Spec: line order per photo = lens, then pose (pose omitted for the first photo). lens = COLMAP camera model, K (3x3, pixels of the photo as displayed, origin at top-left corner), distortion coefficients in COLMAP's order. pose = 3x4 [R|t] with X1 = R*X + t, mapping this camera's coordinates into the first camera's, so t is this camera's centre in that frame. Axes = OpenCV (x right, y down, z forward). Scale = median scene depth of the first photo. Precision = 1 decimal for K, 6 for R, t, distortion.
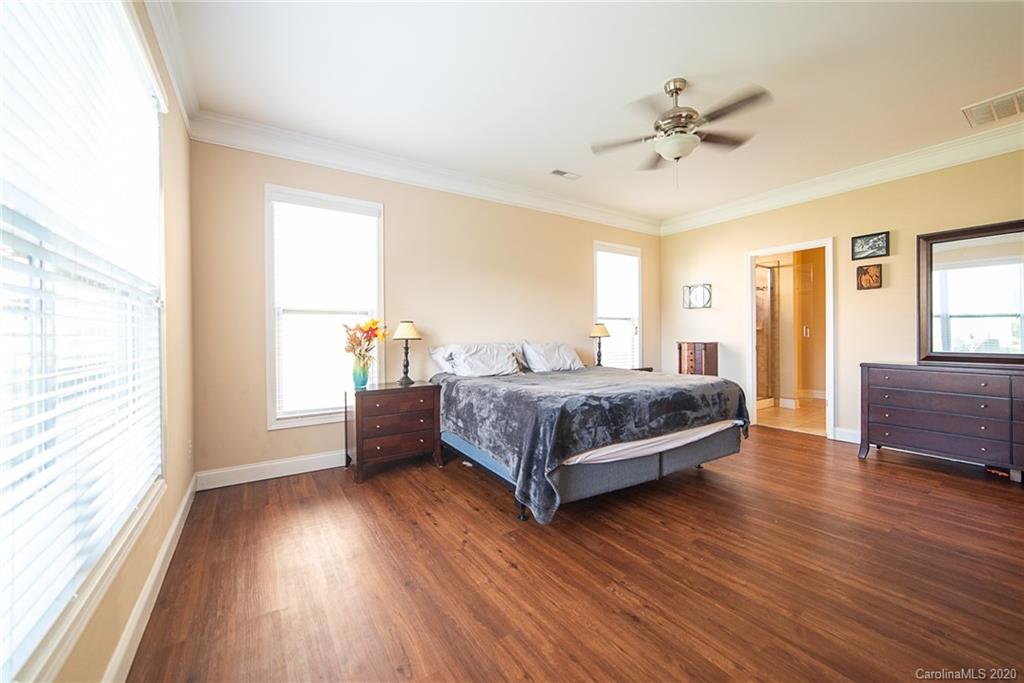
lens RADIAL K [[397.9, 0, 510.3], [0, 397.9, 335.4], [0, 0, 1]] dist [-0.011108, 0.000383]
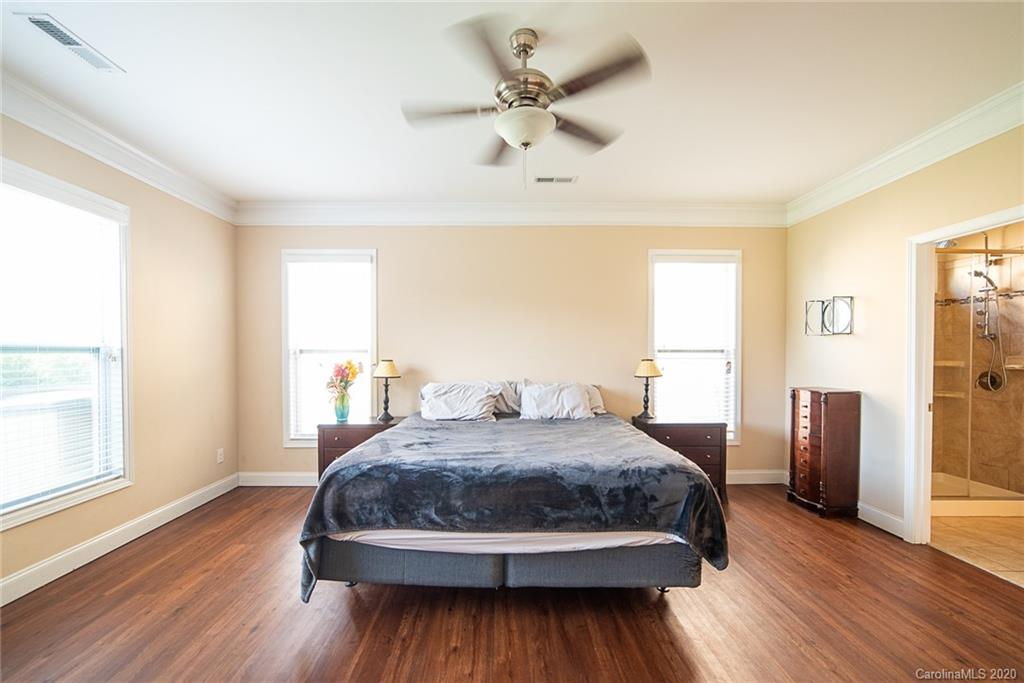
lens RADIAL K [[397.9, 0, 501.8], [0, 397.9, 364.4], [0, 0, 1]] dist [-0.011108, 0.000383]
pose [[0.840482, 0.021340, -0.541419, 0.561275], [-0.006235, 0.999539, 0.029718, -0.056854], [0.541804, -0.021602, 0.840227, 0.285079]]
